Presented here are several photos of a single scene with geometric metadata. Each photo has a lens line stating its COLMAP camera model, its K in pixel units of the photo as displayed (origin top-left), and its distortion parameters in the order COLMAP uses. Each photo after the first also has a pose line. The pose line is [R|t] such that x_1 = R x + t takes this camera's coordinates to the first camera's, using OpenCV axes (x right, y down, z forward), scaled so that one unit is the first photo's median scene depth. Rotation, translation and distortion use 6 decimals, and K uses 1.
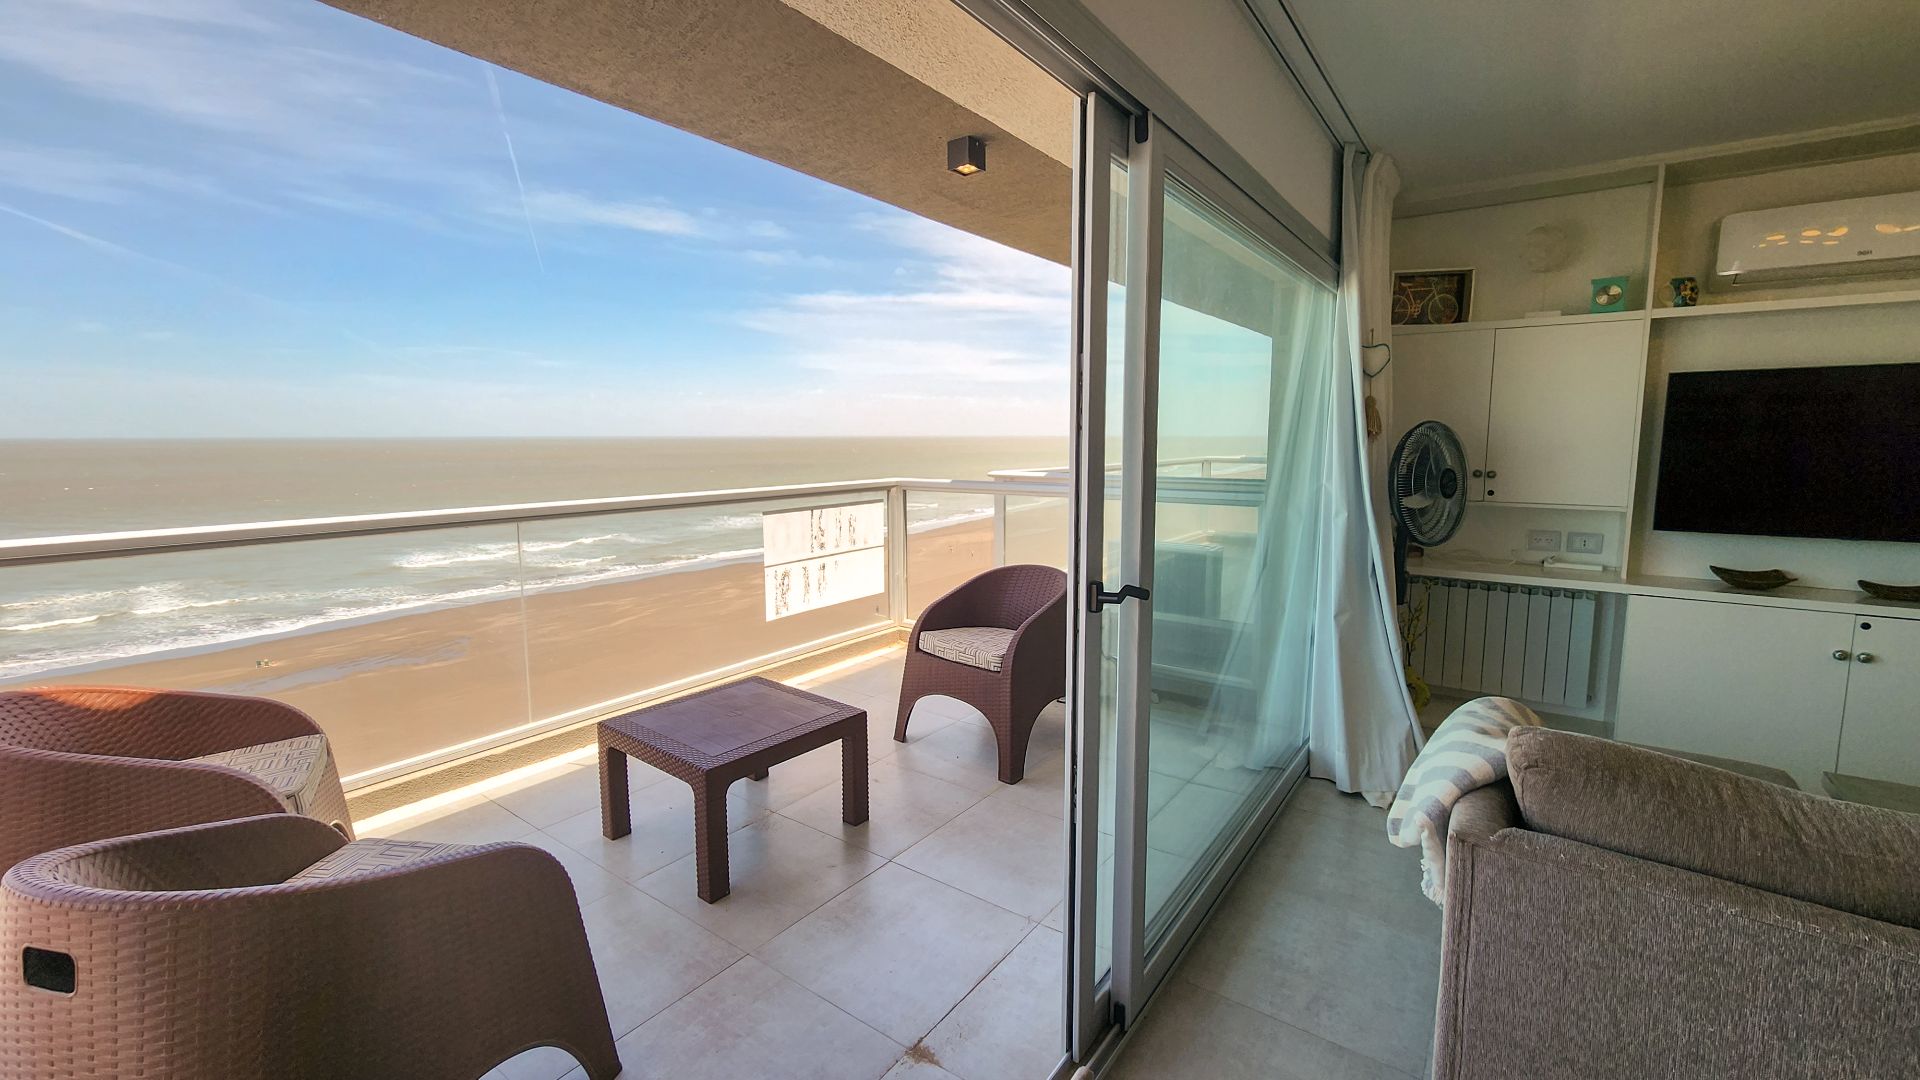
lens RADIAL K [[783.7, 0, 981.4], [0, 783.7, 526.9], [0, 0, 1]] dist [0.003193, -0.002315]
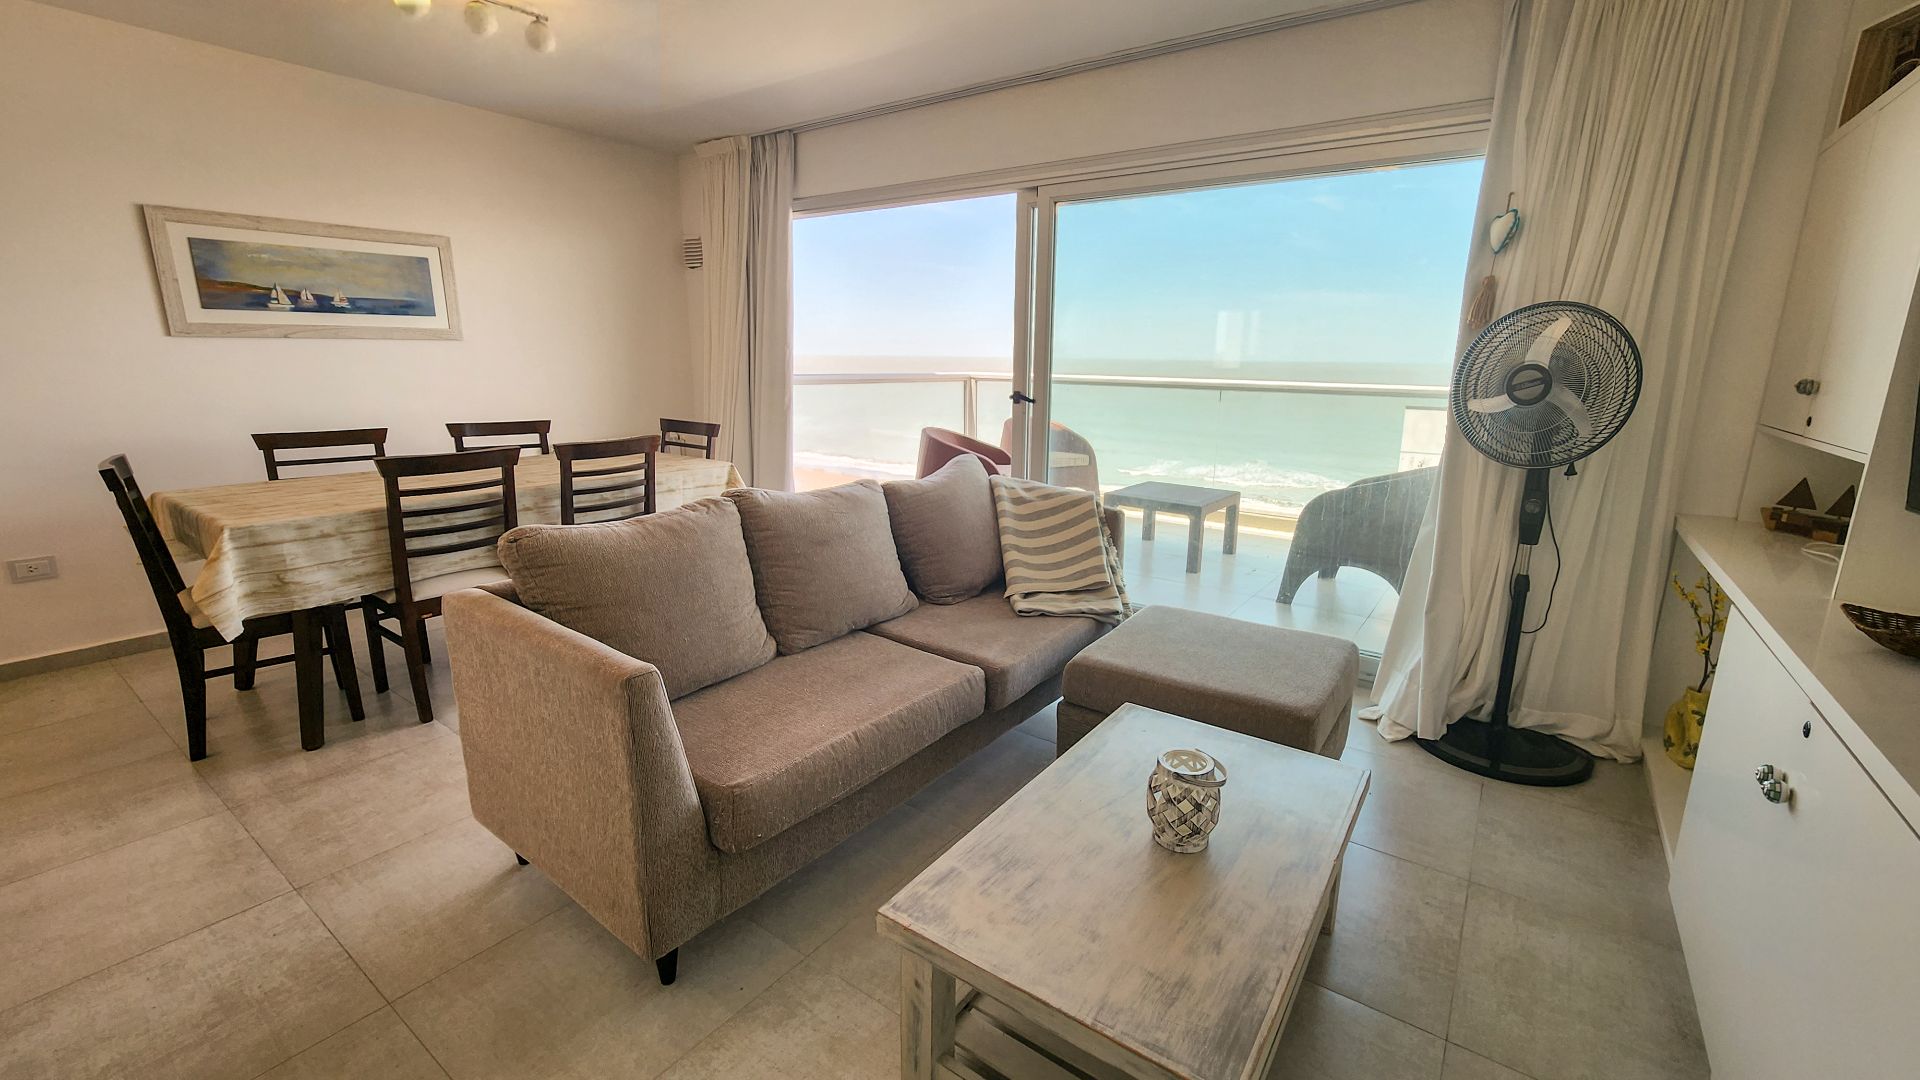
lens RADIAL K [[783.7, 0, 973.4], [0, 783.7, 522.0], [0, 0, 1]] dist [0.003193, -0.002315]
pose [[-0.009940, 0.209299, -0.977801, 1.351931], [-0.132855, 0.968904, 0.208745, -0.012961], [0.991086, 0.131981, 0.018176, 0.454692]]
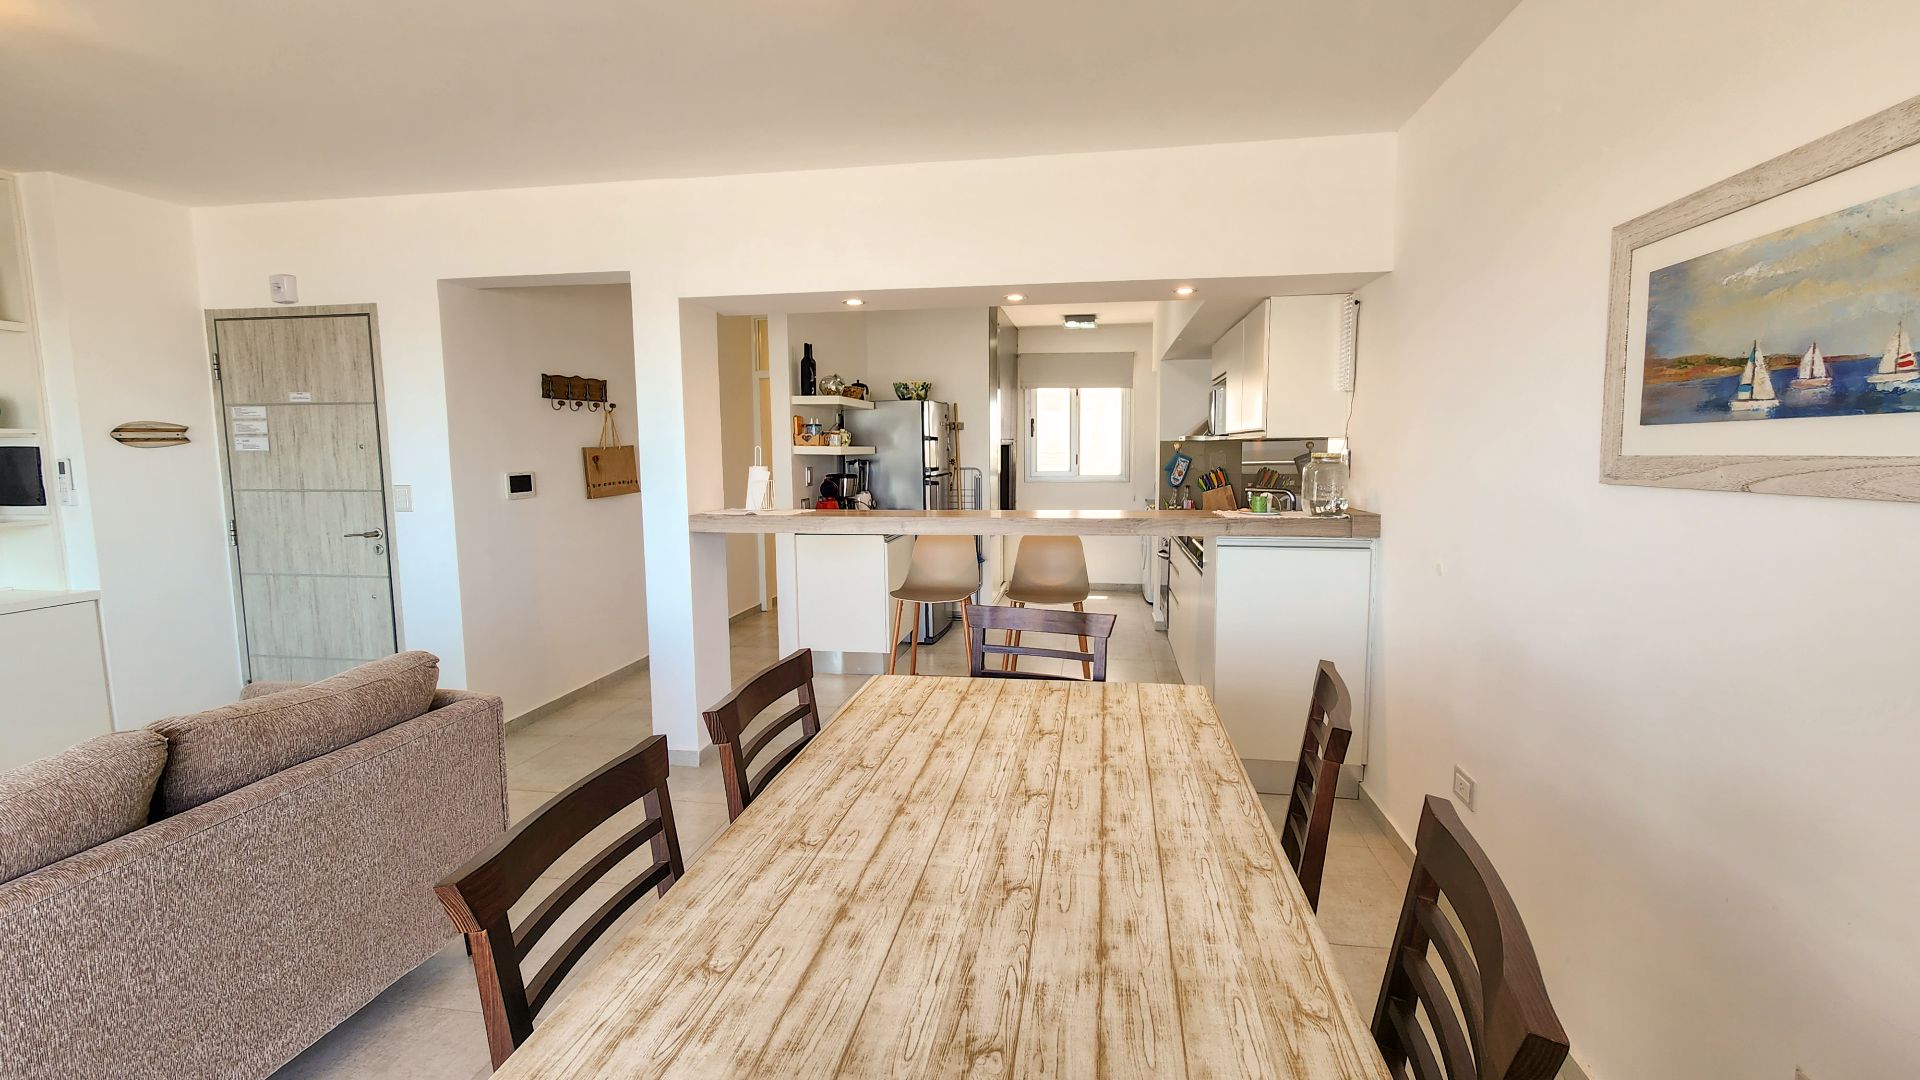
lens RADIAL K [[783.7, 0, 977.9], [0, 783.7, 528.4], [0, 0, 1]] dist [0.003193, -0.002315]
pose [[-0.444826, -0.091494, 0.890931, -0.013932], [0.112089, 0.981260, 0.156735, 0.009209], [-0.888575, 0.169583, -0.426234, -0.030519]]
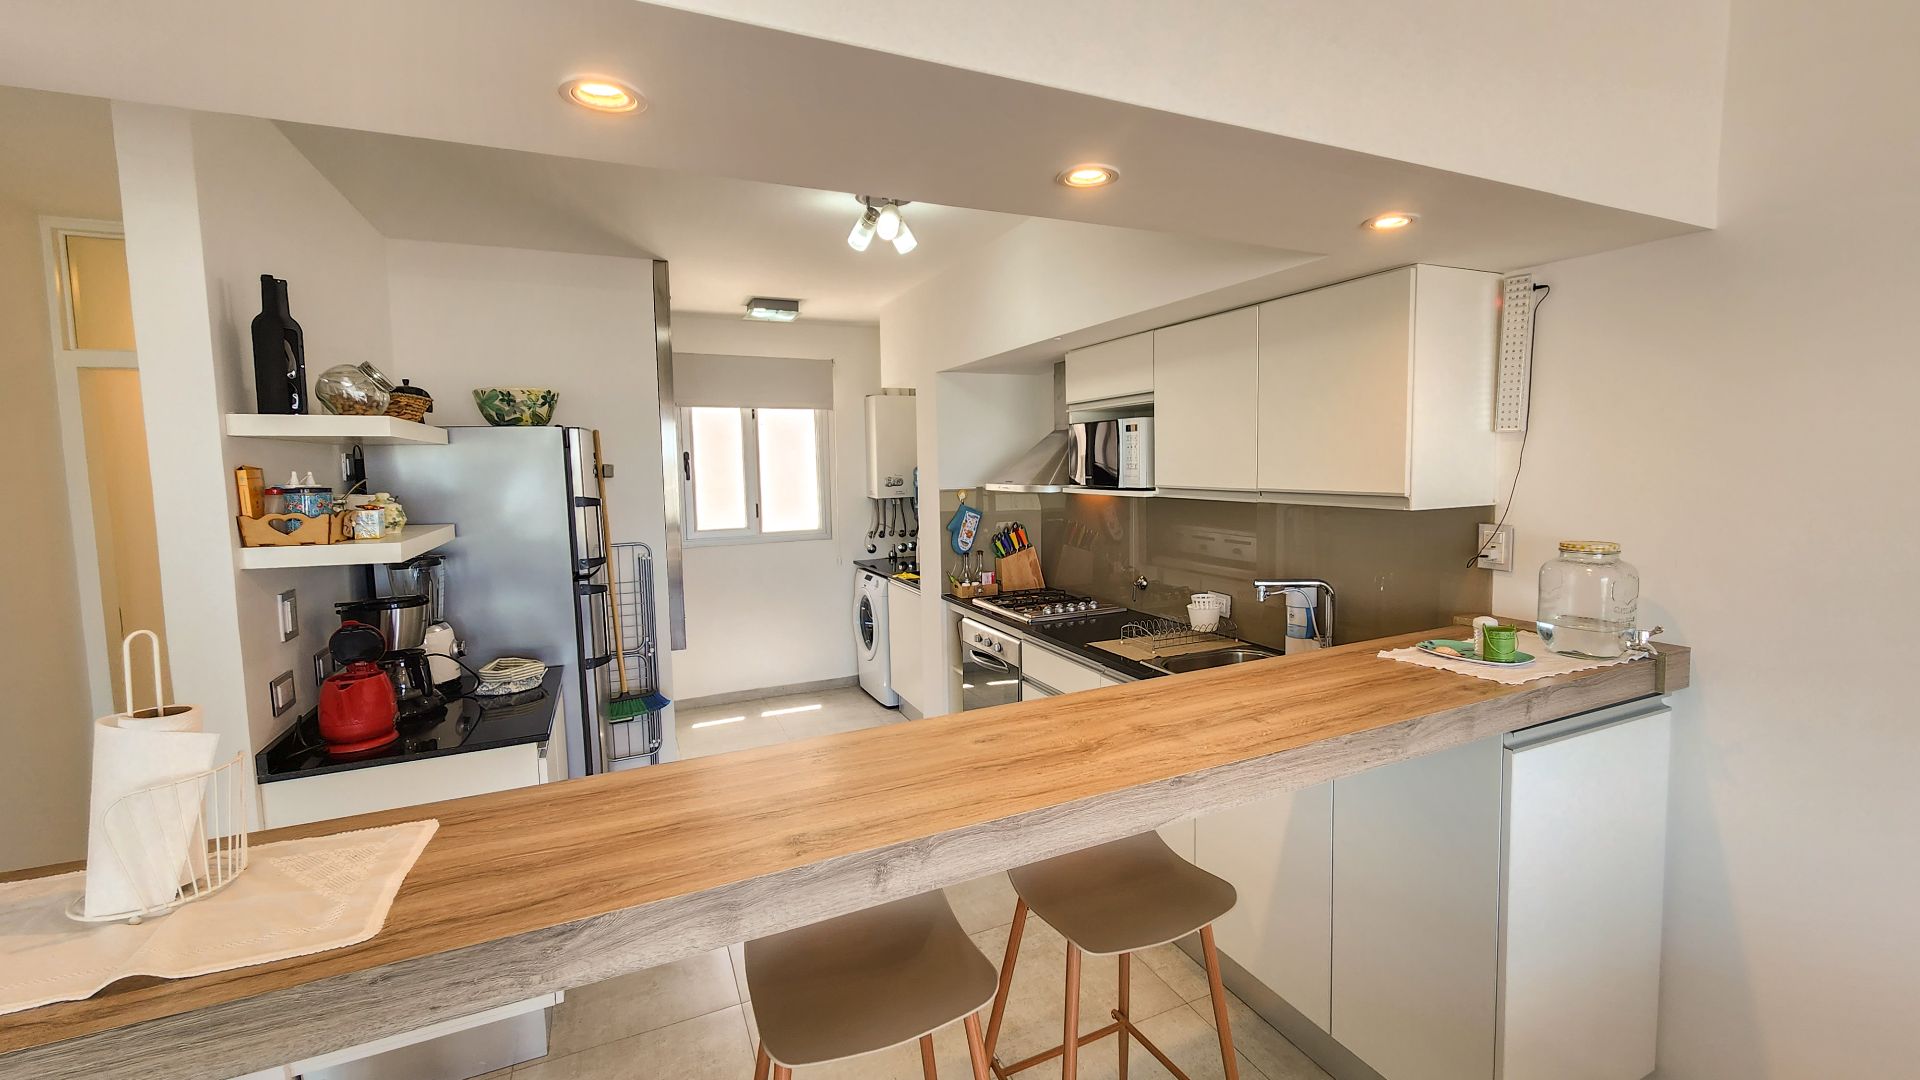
lens RADIAL K [[783.7, 0, 977.0], [0, 783.7, 518.2], [0, 0, 1]] dist [0.003193, -0.002315]
pose [[-0.867045, -0.020774, 0.497797, 0.780122], [0.078219, 0.981065, 0.177181, -0.029225], [-0.492052, 0.192561, -0.849003, -0.176363]]
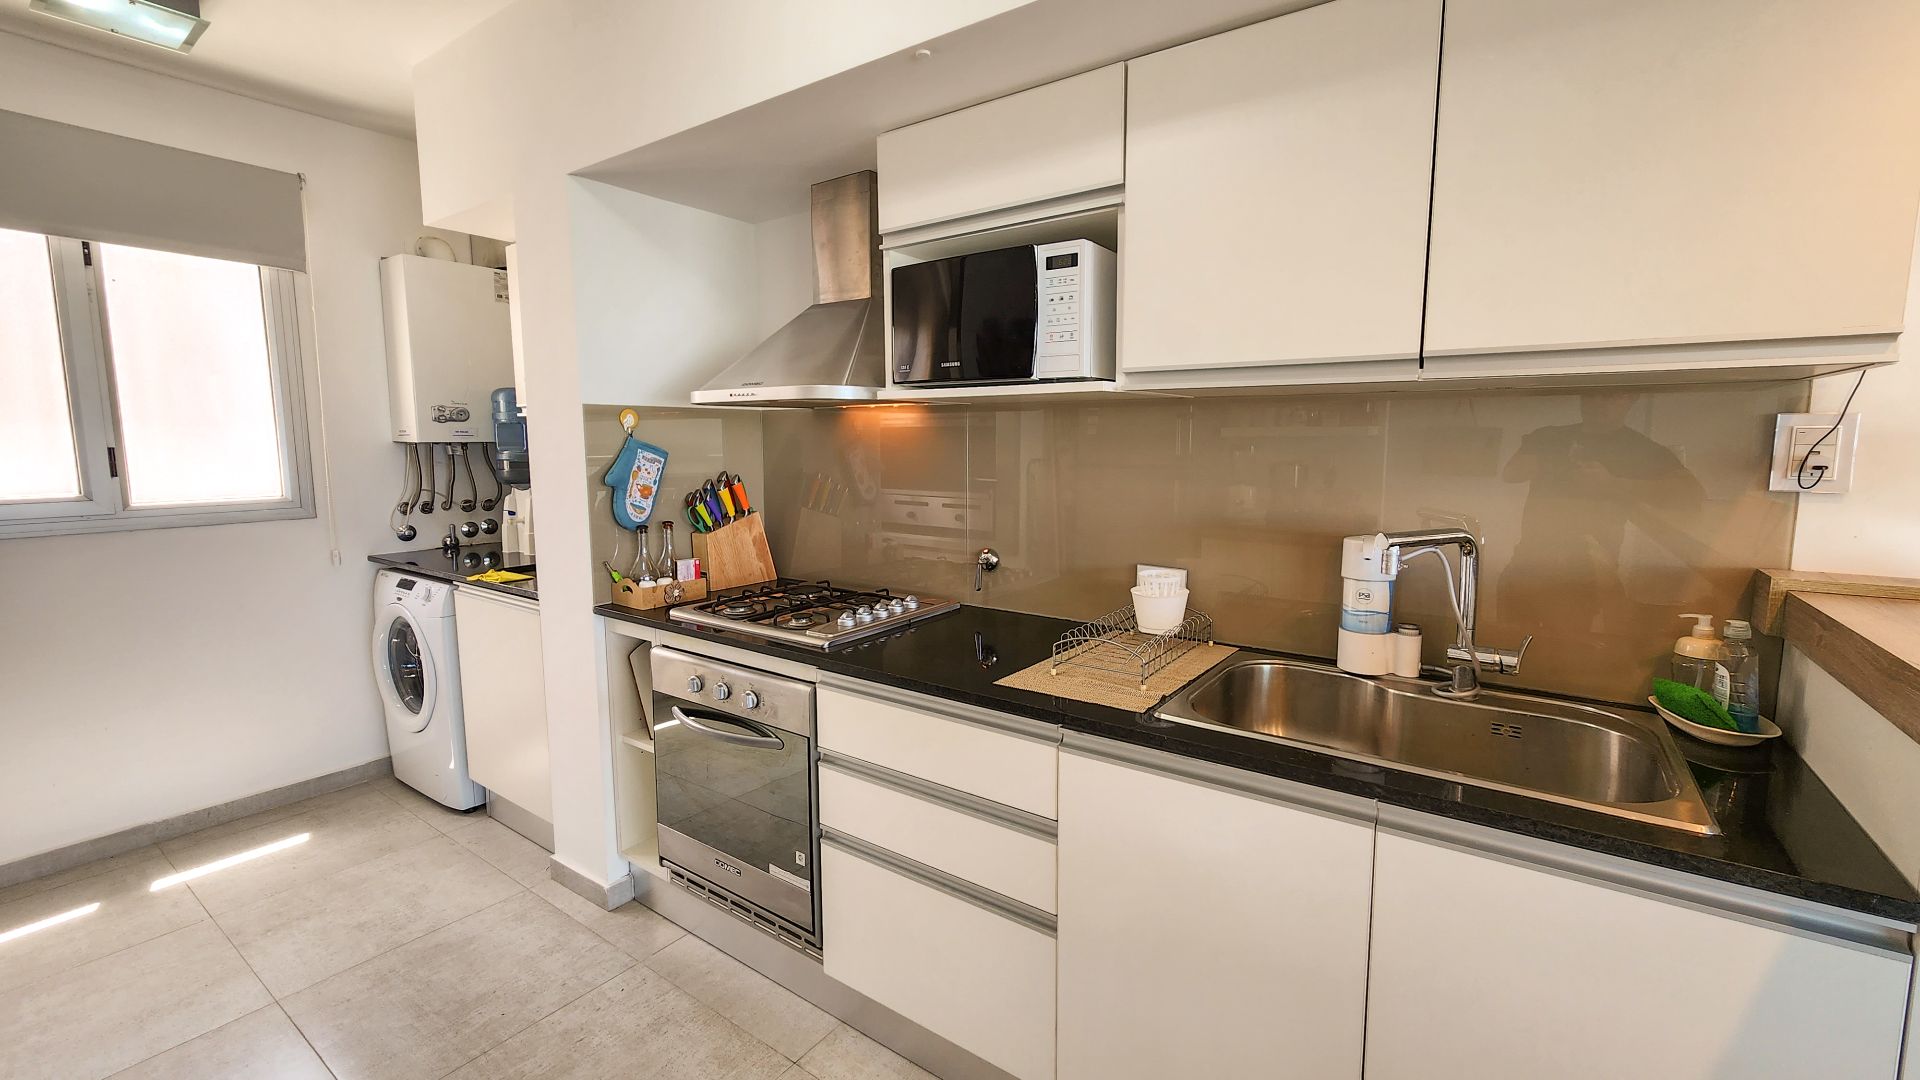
lens RADIAL K [[783.7, 0, 977.6], [0, 783.7, 527.0], [0, 0, 1]] dist [0.003193, -0.002315]
pose [[-0.999968, 0.000988, -0.007970, 1.142700], [-0.000886, 0.972763, 0.231799, 0.092330], [0.007982, 0.231799, -0.972731, -0.567526]]
